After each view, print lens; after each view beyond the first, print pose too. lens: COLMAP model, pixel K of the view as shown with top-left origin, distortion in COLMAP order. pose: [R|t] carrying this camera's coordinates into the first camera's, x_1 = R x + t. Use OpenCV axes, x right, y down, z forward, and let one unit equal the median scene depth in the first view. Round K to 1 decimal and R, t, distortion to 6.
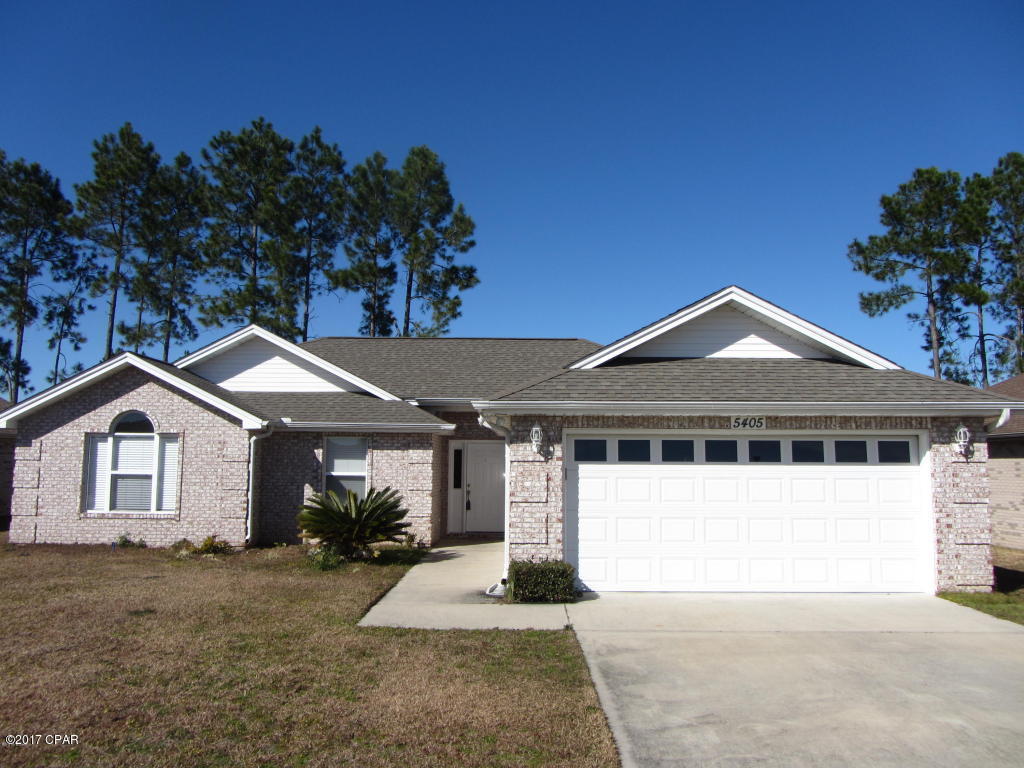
lens RADIAL K [[856.4, 0, 512.0], [0, 856.4, 384.0], [0, 0, 1]] dist [-0.042944, 0.025197]
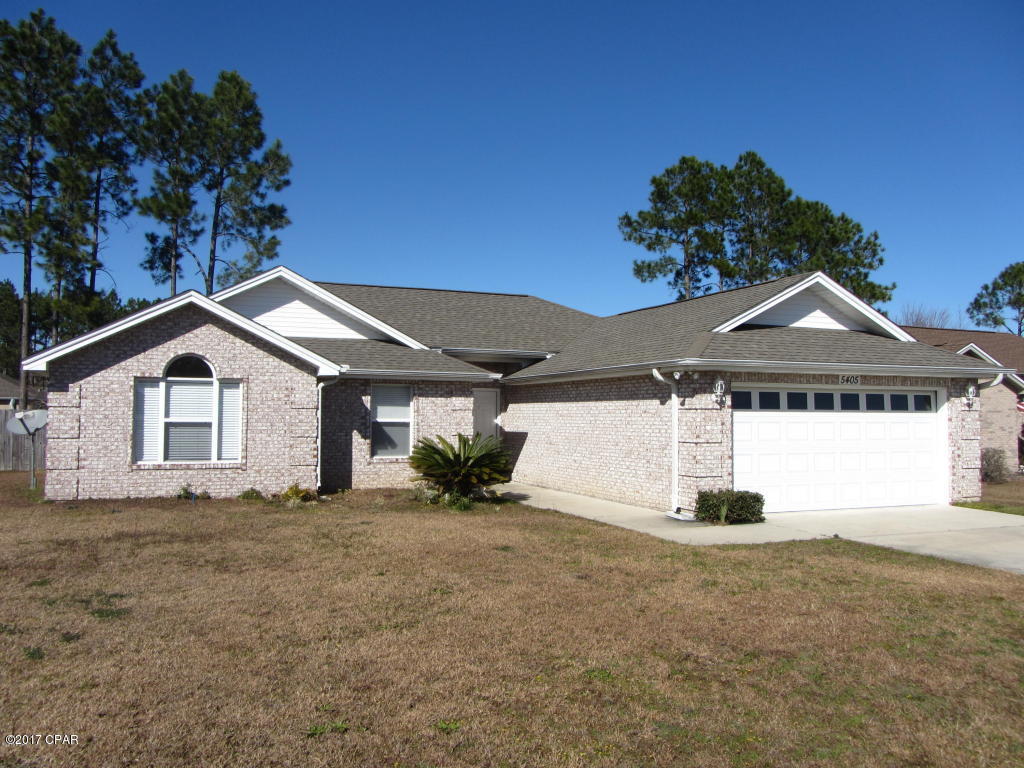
lens RADIAL K [[856.4, 0, 512.0], [0, 856.4, 384.0], [0, 0, 1]] dist [-0.042944, 0.025197]
pose [[0.920297, 0.012696, 0.391014, -0.485736], [-0.037584, 0.997720, 0.056063, -0.001166], [-0.389411, -0.066291, 0.918676, 0.005417]]
